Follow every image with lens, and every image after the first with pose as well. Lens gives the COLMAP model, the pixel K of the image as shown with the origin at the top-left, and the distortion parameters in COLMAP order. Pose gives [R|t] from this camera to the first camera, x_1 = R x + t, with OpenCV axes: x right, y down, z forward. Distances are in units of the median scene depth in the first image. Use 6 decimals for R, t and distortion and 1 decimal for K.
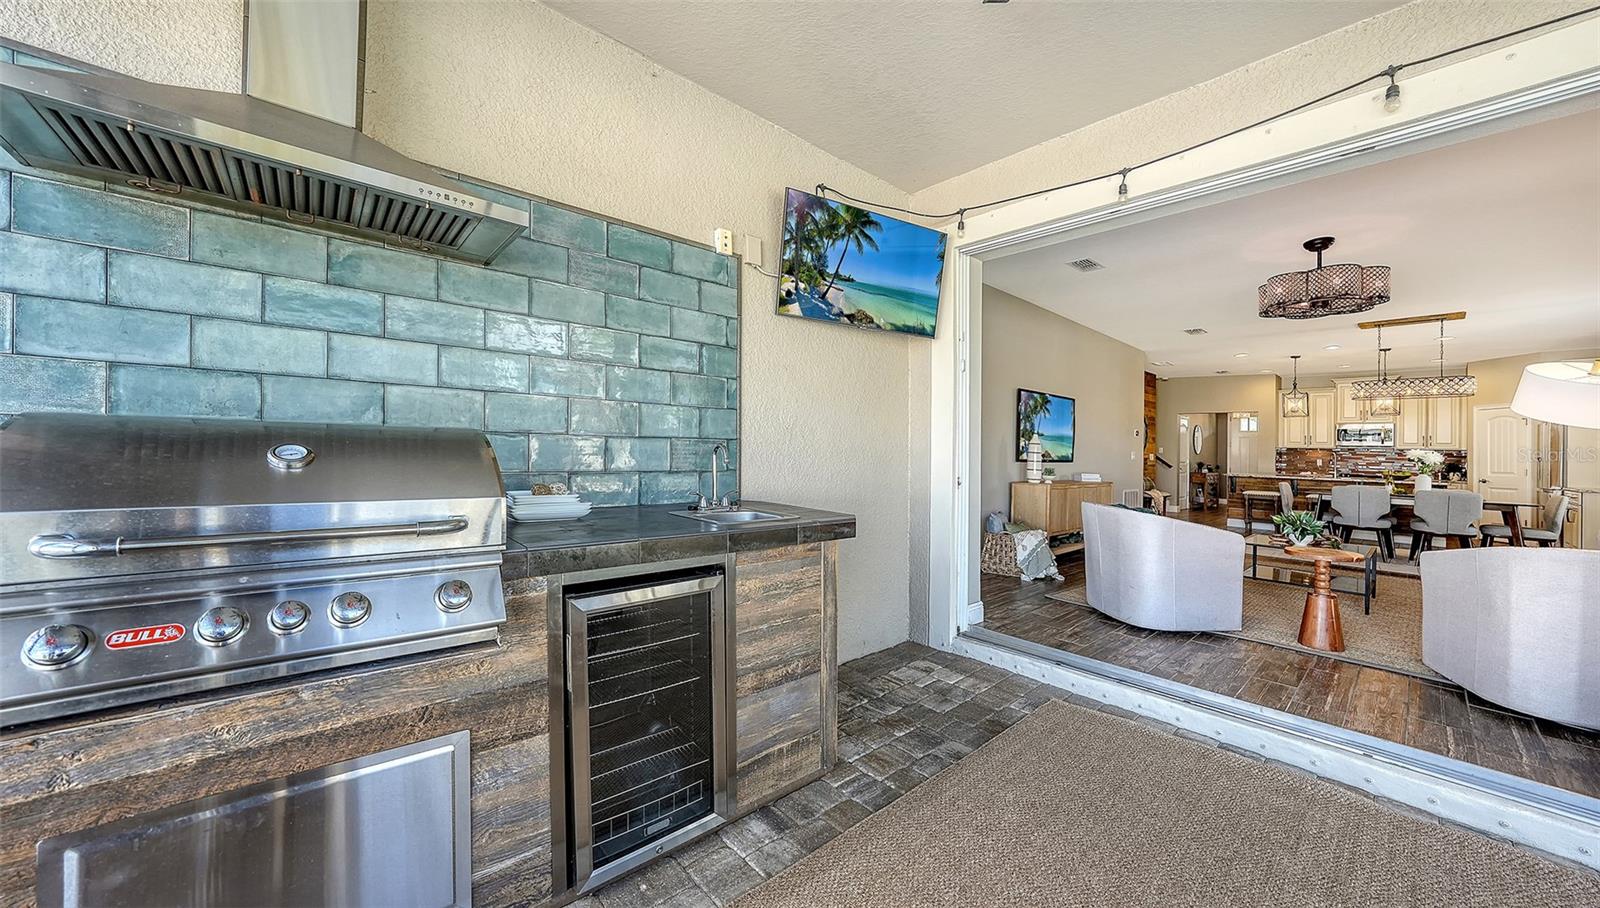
lens RADIAL K [[573.1, 0, 813.4], [0, 573.1, 432.2], [0, 0, 1]] dist [-0.013794, -0.000078]
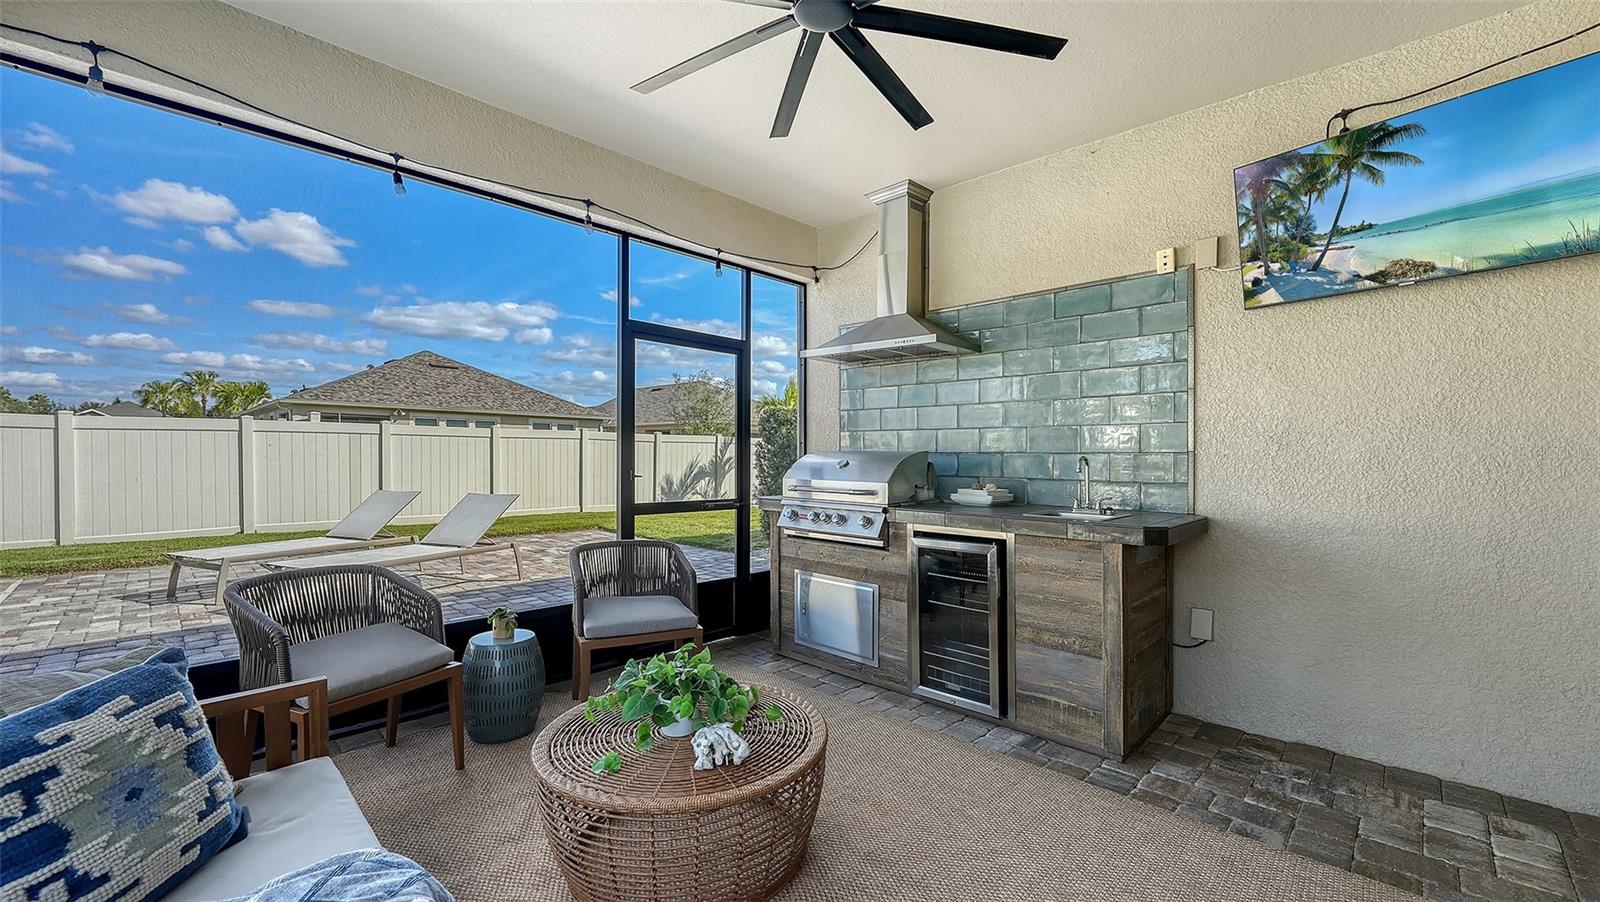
lens RADIAL K [[696.9, 0, 796.5], [0, 696.9, 460.3], [0, 0, 1]] dist [-0.000318, -0.000090]
pose [[0.038911, -0.025285, -0.998923, 0.966238], [0.012501, 0.999614, -0.024815, 0.043317], [0.999164, -0.011521, 0.039213, 0.260491]]
